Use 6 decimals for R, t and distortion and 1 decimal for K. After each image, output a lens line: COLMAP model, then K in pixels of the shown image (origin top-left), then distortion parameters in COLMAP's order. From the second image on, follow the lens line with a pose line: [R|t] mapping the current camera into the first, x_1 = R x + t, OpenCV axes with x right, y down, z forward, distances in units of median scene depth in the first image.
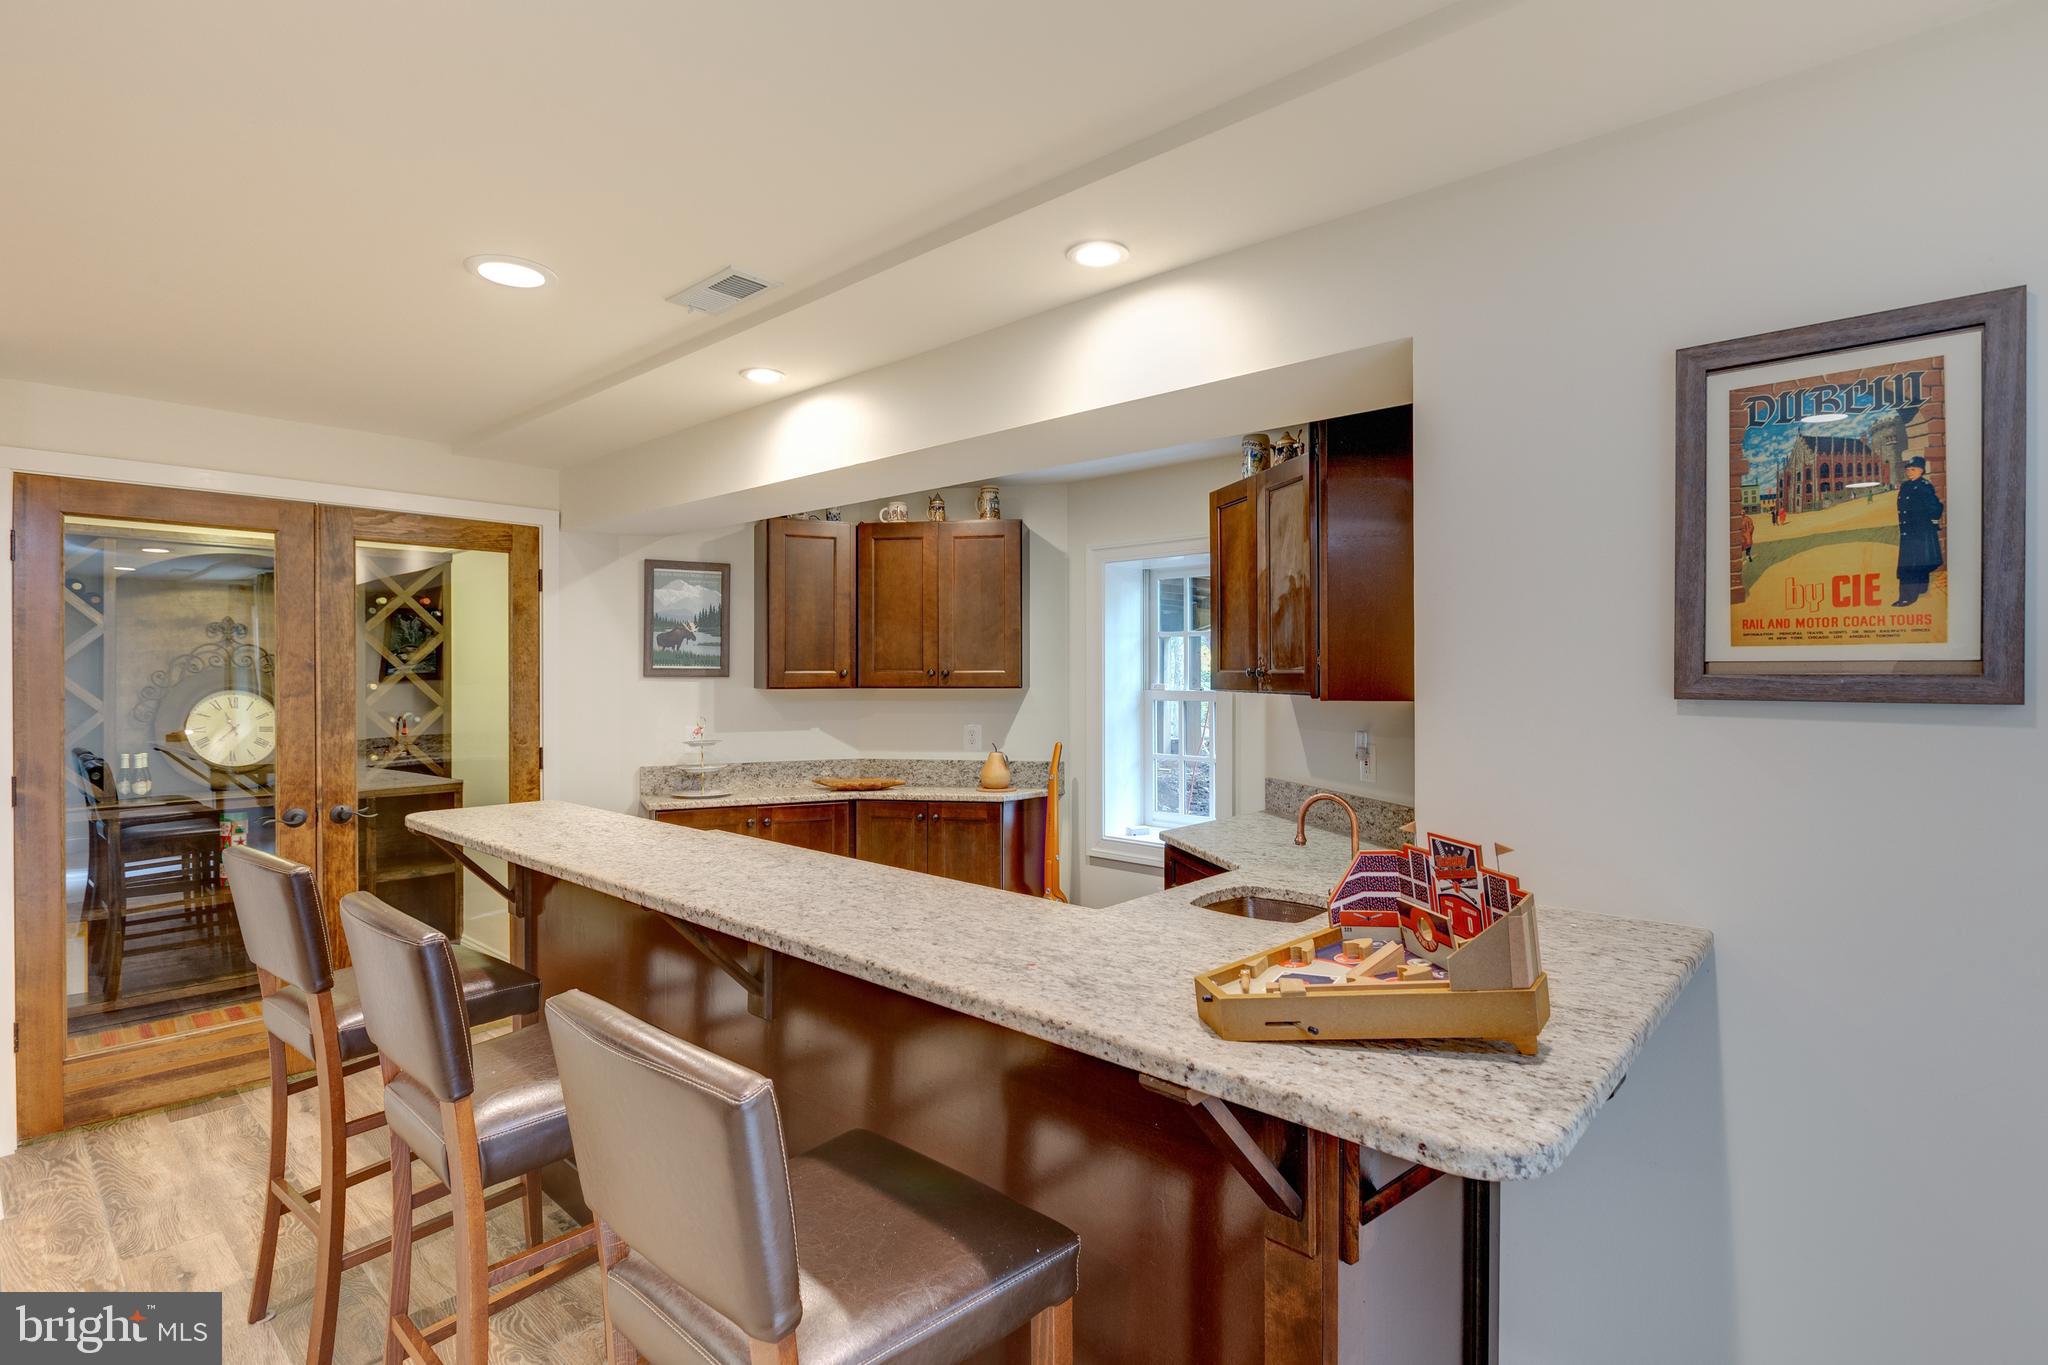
lens RADIAL K [[983.5, 0, 1021.6], [0, 983.5, 676.5], [0, 0, 1]] dist [0.000957, -0.000162]
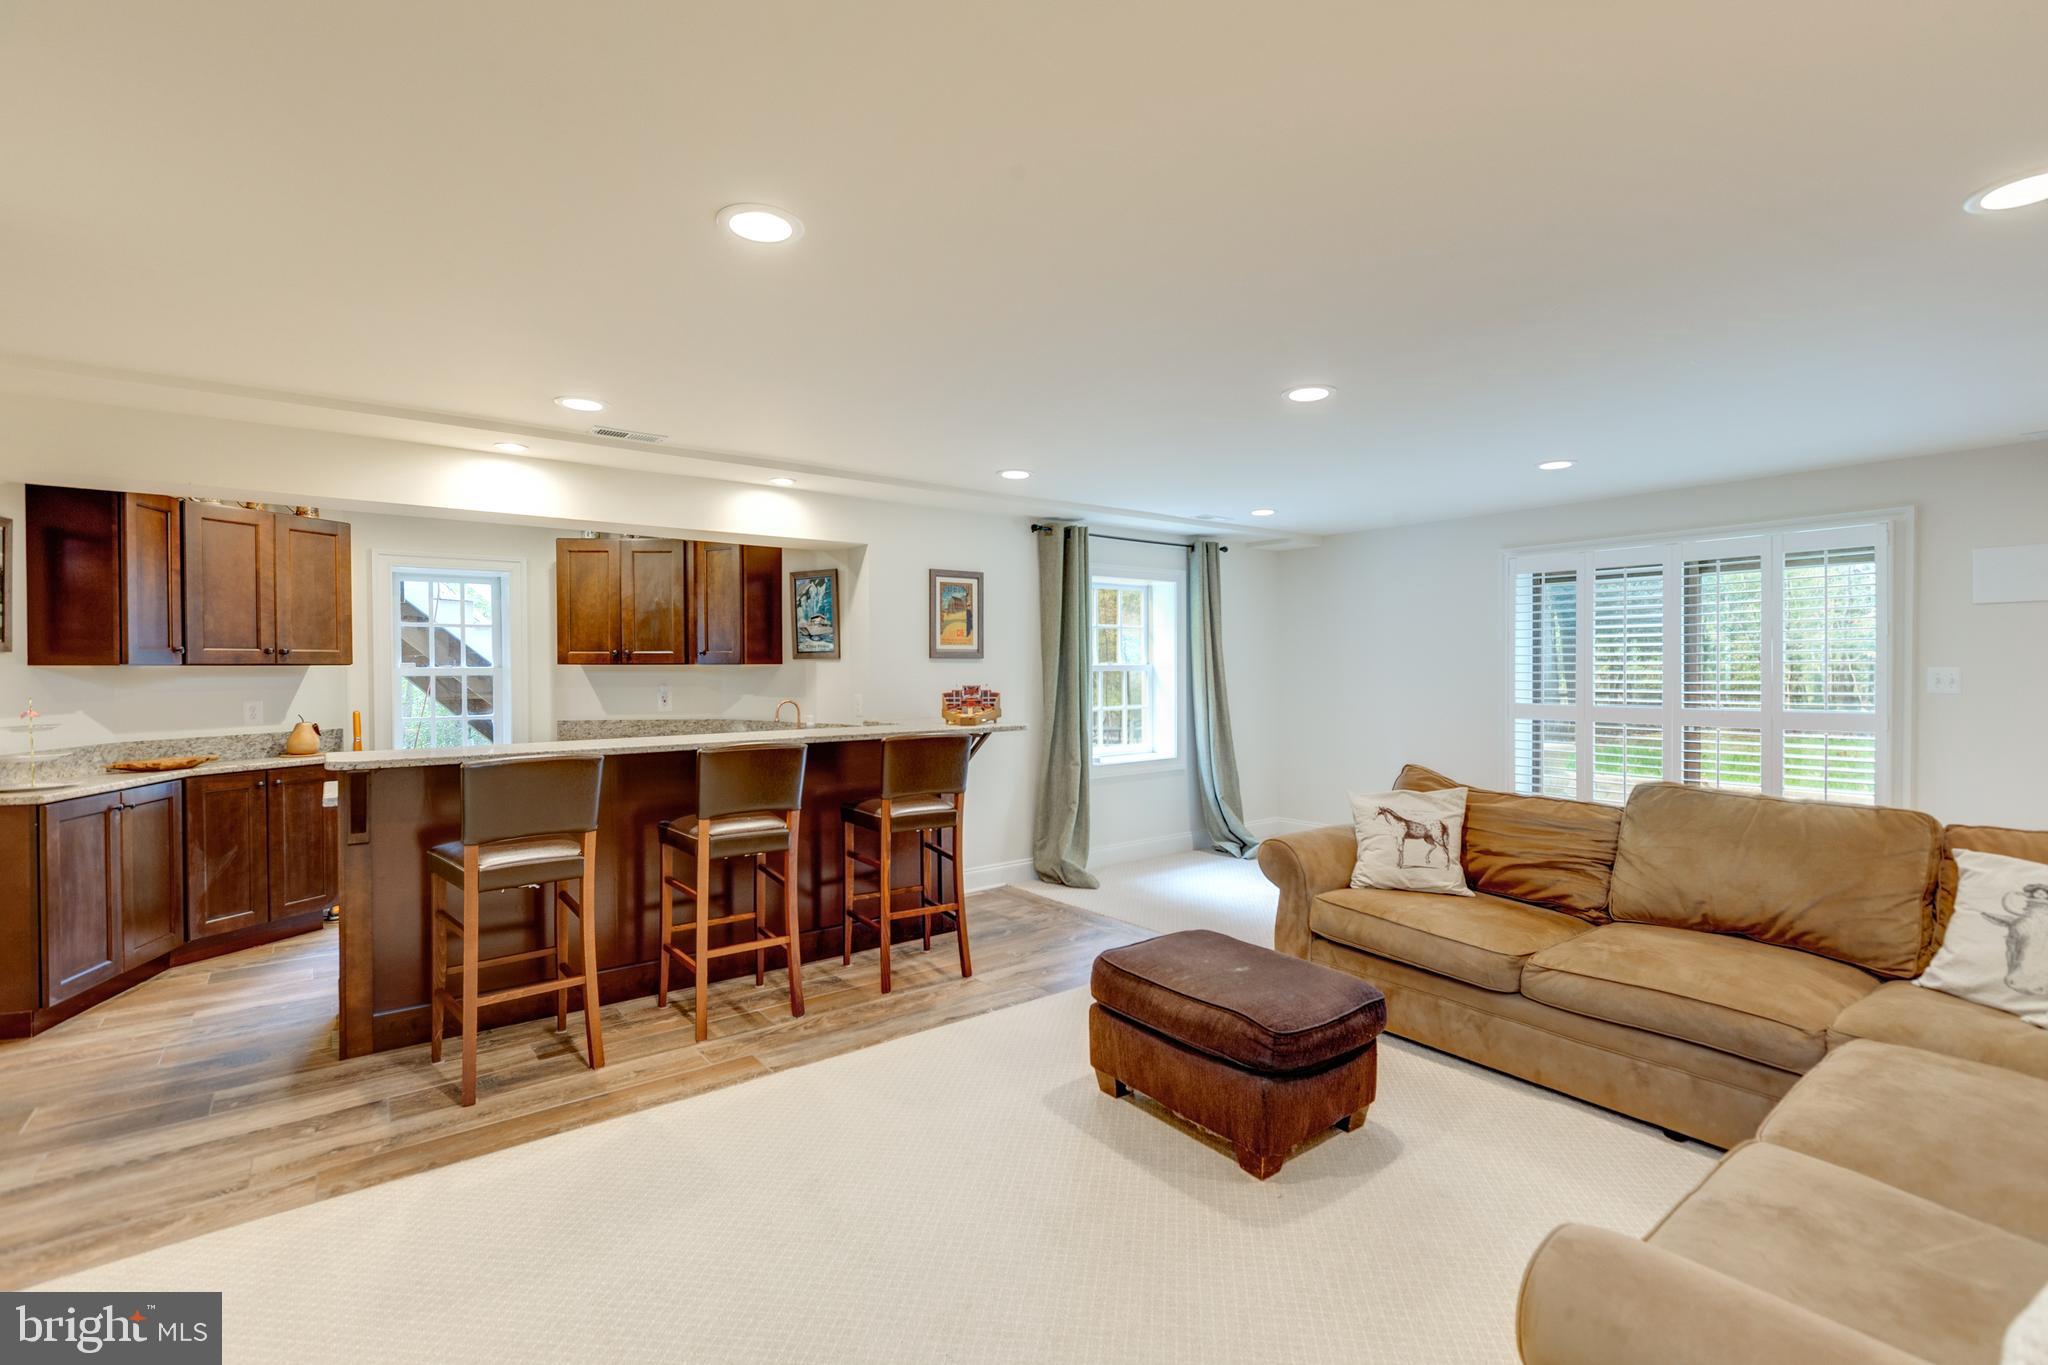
lens RADIAL K [[926.0, 0, 1029.3], [0, 926.0, 673.6], [0, 0, 1]] dist [0.013136, -0.000038]
pose [[0.180063, -0.010838, 0.983595, -1.038759], [0.006735, 0.999929, 0.009785, 0.017912], [-0.983632, 0.004863, 0.180124, -0.013970]]
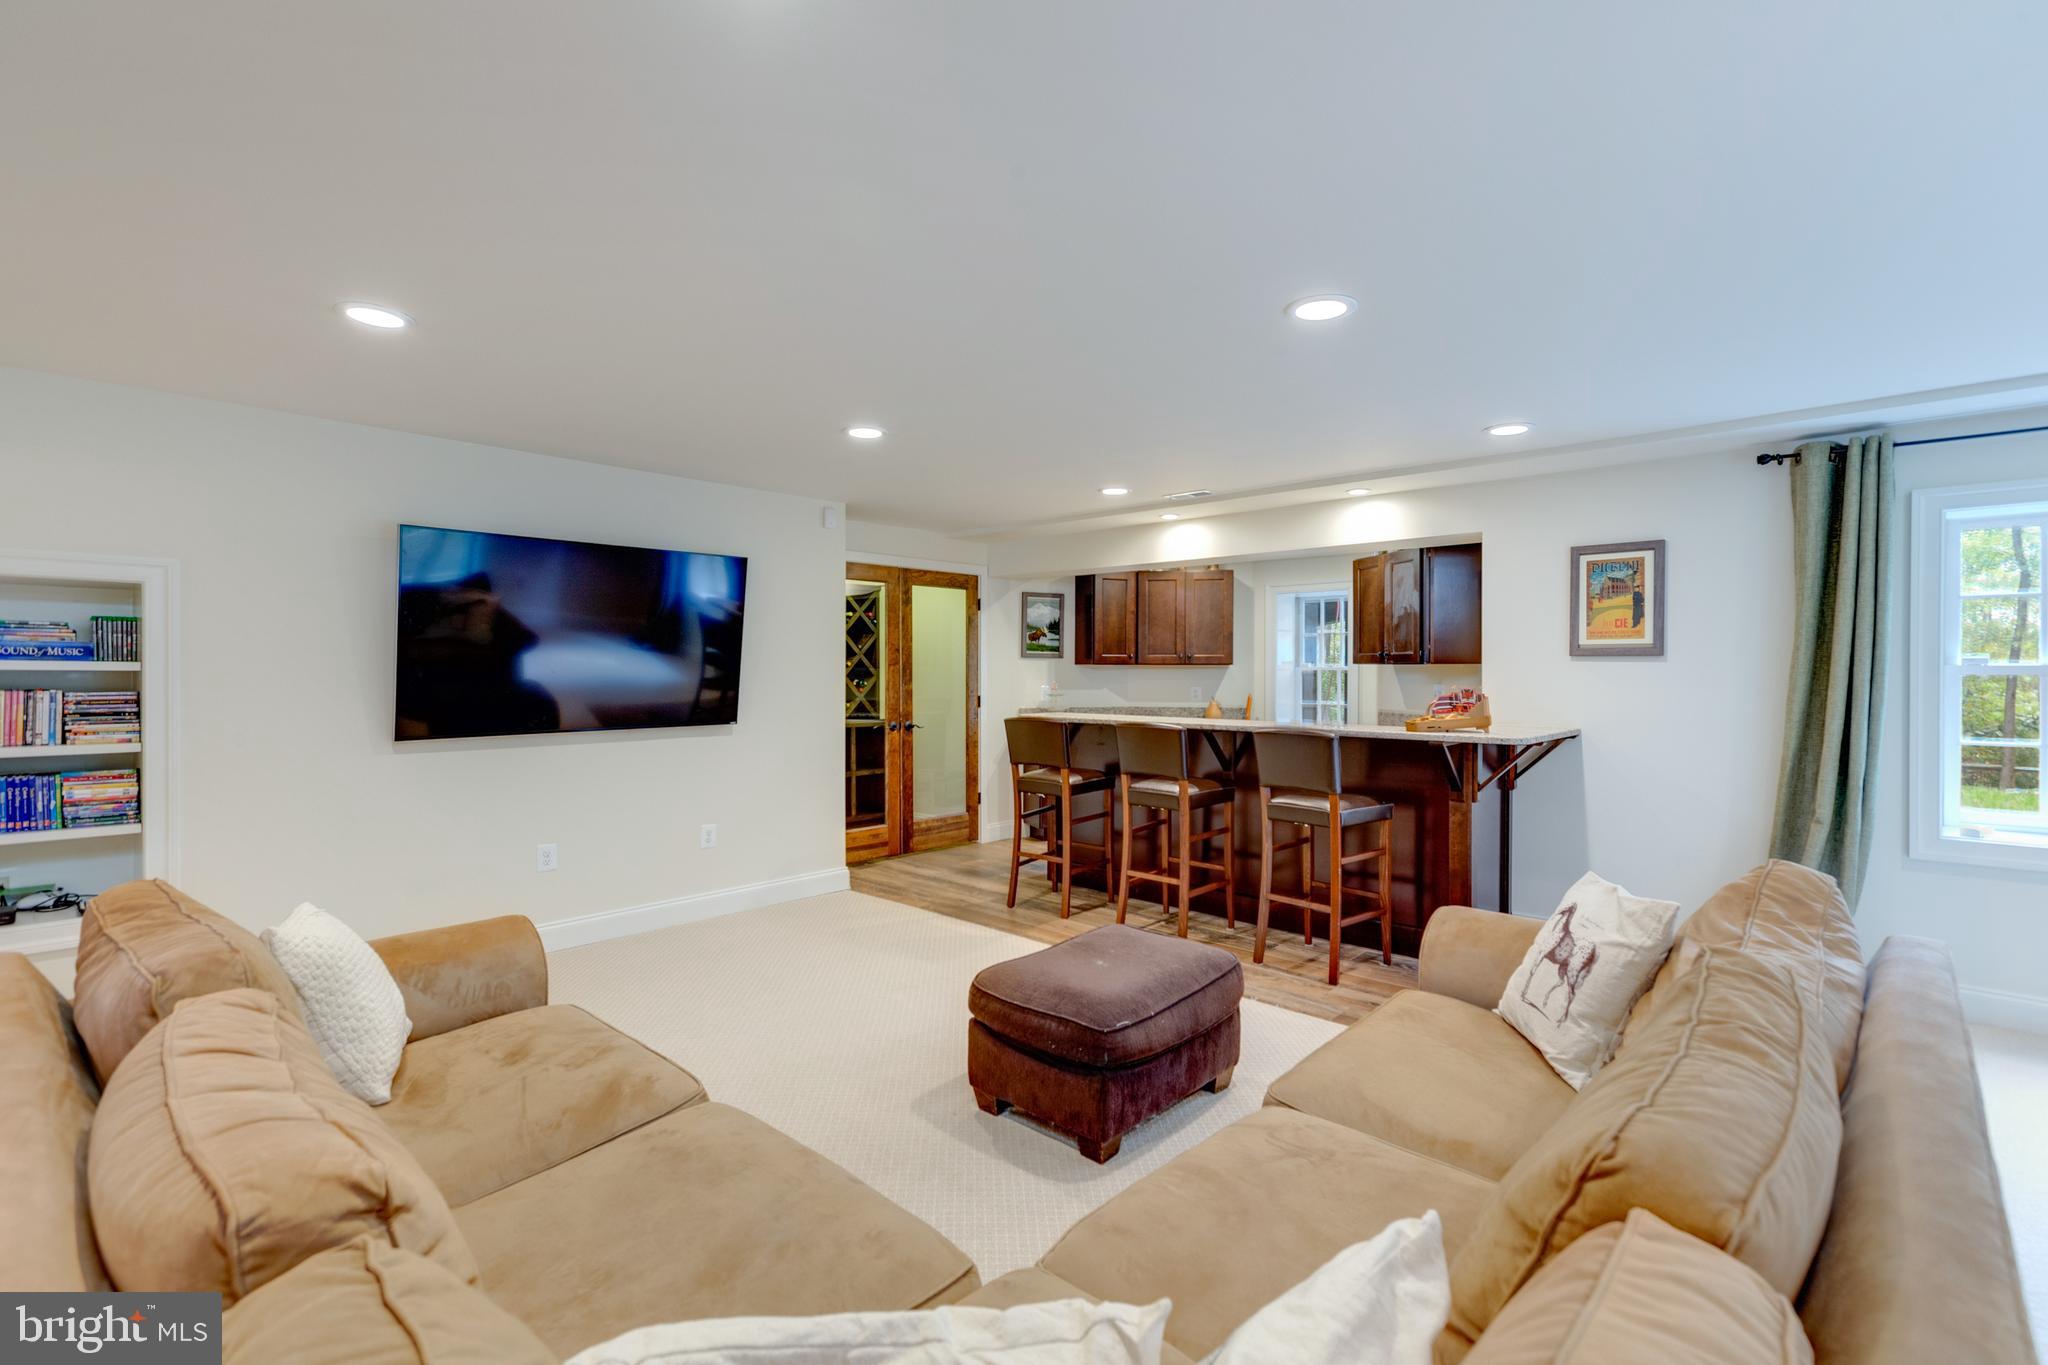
lens RADIAL K [[926.0, 0, 1028.8], [0, 926.0, 679.9], [0, 0, 1]] dist [0.013136, -0.000038]
pose [[0.999969, 0.003140, -0.007228, -0.385574], [-0.003080, 0.999960, 0.008358, 0.028674], [0.007254, -0.008335, 0.999939, -0.733064]]
